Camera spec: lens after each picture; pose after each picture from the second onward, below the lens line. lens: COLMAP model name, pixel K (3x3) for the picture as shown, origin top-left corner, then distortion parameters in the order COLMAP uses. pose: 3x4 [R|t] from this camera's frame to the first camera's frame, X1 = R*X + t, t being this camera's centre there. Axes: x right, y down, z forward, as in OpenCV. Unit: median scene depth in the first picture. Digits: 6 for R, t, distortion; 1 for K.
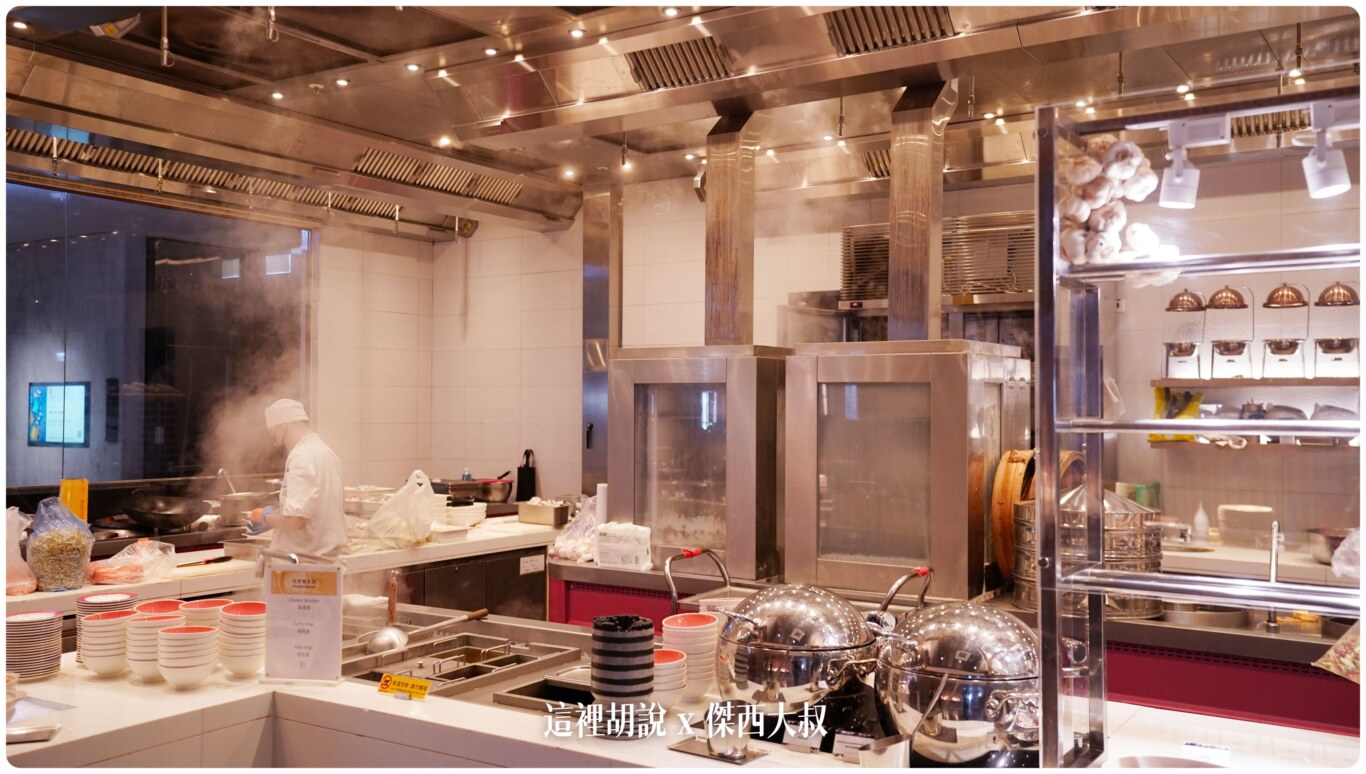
lens RADIAL K [[1169.2, 0, 683.0], [0, 1169.2, 387.0], [0, 0, 1]] dist [0.005563, 0.092253]
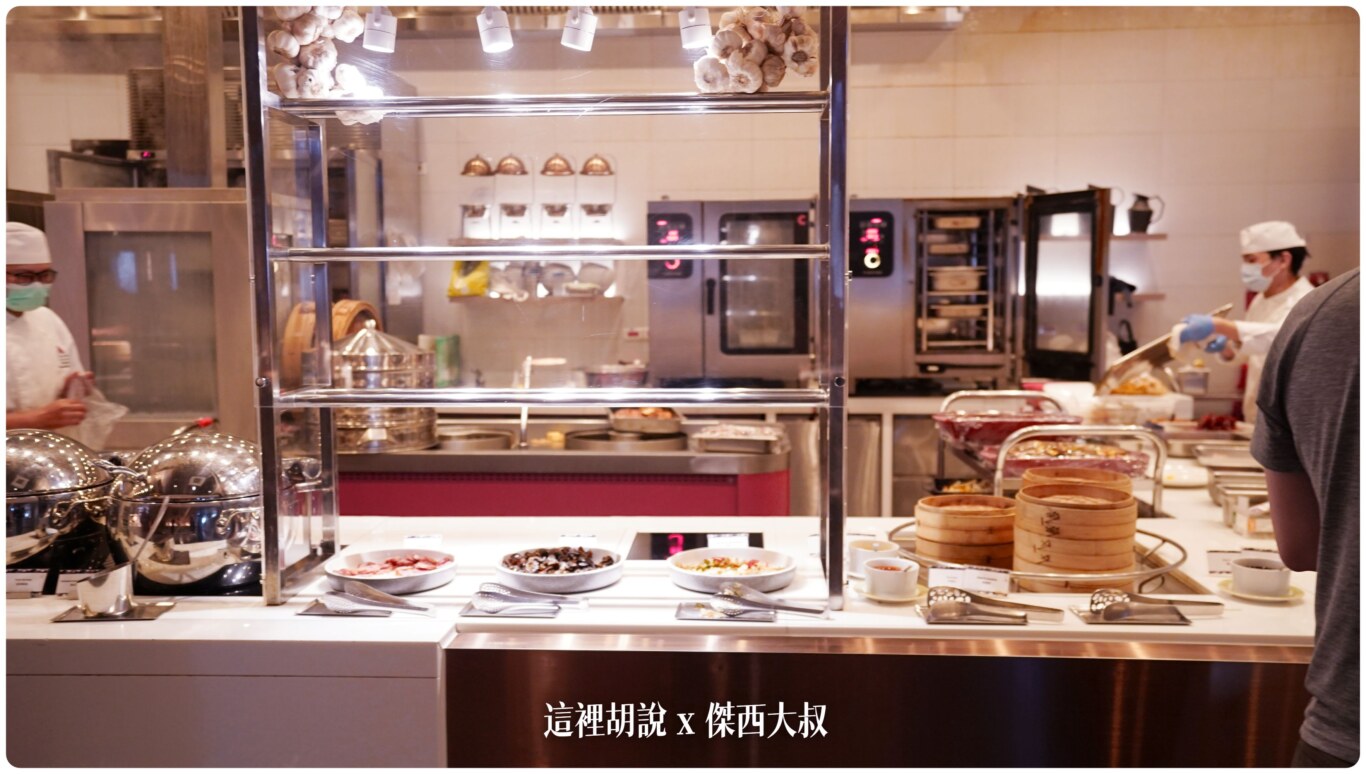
lens RADIAL K [[1169.2, 0, 683.0], [0, 1169.2, 387.0], [0, 0, 1]] dist [0.005563, 0.092253]
pose [[0.868379, -0.049641, 0.493410, 0.104830], [-0.000772, 0.994841, 0.101447, 0.041726], [-0.495900, -0.088476, 0.863861, -0.093152]]
